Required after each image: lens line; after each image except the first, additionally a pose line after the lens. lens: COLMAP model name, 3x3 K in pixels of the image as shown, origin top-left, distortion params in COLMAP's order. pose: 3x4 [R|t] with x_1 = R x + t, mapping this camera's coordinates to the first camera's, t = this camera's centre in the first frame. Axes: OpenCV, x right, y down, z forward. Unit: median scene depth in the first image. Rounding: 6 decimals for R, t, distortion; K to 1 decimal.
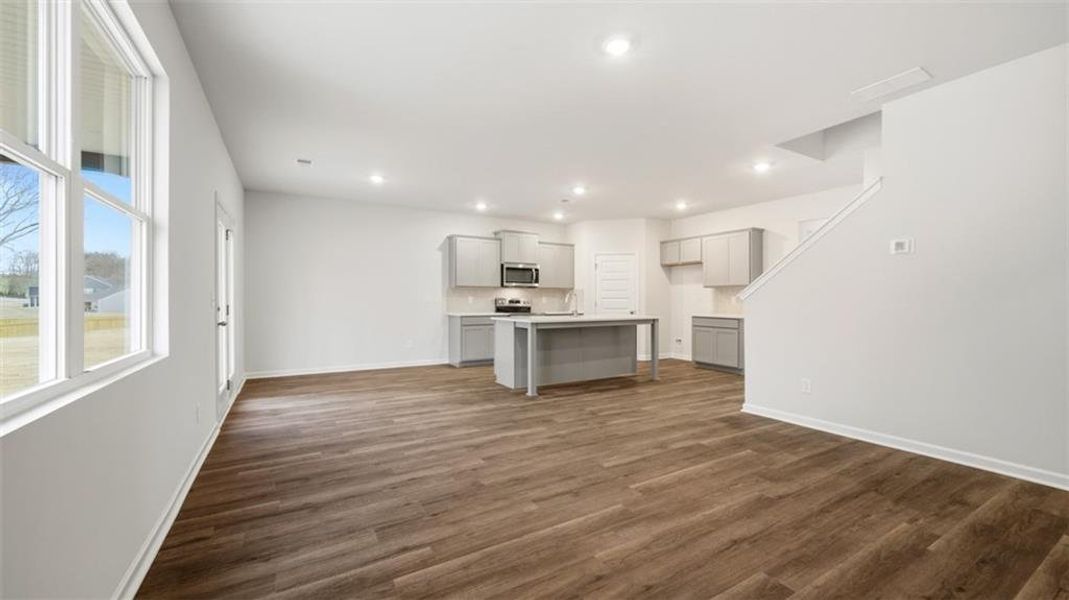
lens RADIAL K [[420.1, 0, 536.1], [0, 420.1, 299.0], [0, 0, 1]] dist [-0.001534, -0.000014]
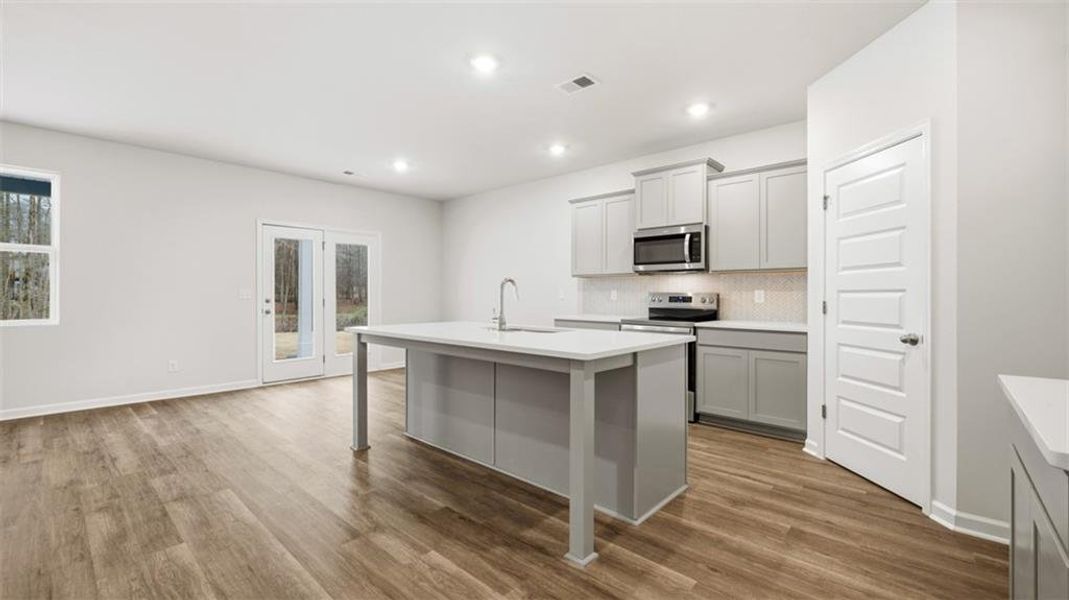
lens RADIAL K [[444.2, 0, 539.3], [0, 444.2, 293.4], [0, 0, 1]] dist [-0.002659, -0.000171]
pose [[0.301375, -0.002602, -0.953502, 0.522112], [0.000262, 0.999996, -0.002646, 0.000938], [0.953506, 0.000548, 0.301375, 0.788576]]
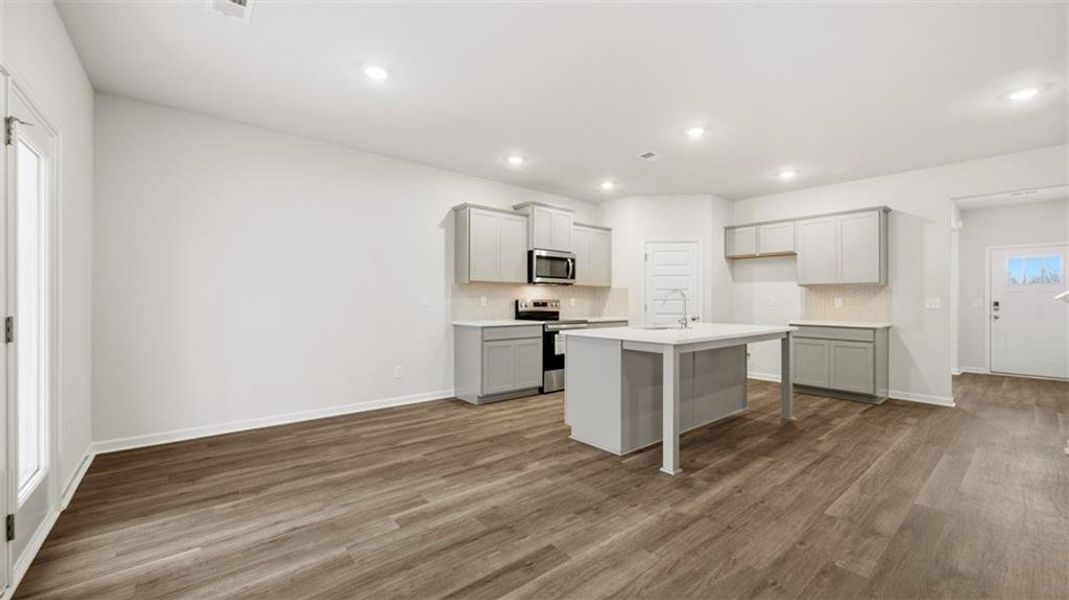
lens RADIAL K [[420.1, 0, 536.1], [0, 420.1, 299.0], [0, 0, 1]] dist [-0.001534, -0.000014]
pose [[0.986599, 0.002346, 0.163147, -0.210249], [-0.001870, 0.999994, -0.003071, -0.000677], [-0.163153, 0.002725, 0.986597, 0.352596]]
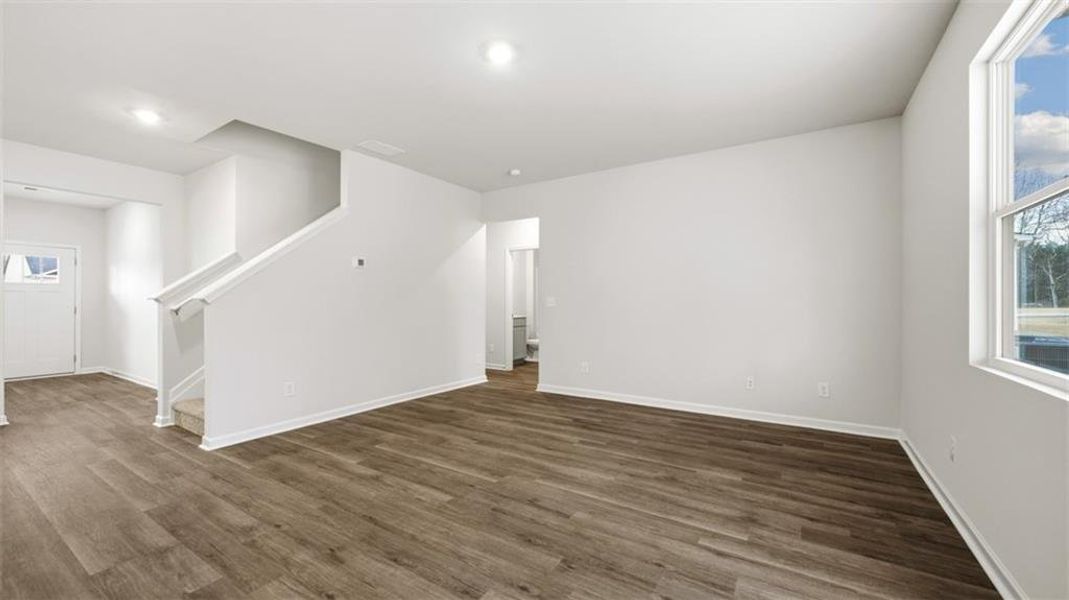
lens RADIAL K [[420.1, 0, 536.1], [0, 420.1, 299.0], [0, 0, 1]] dist [-0.001534, -0.000014]
pose [[-0.445279, 0.004927, 0.895378, -0.284655], [0.000541, 0.999986, -0.005234, -0.000522], [-0.895392, -0.001846, -0.445275, 0.516055]]
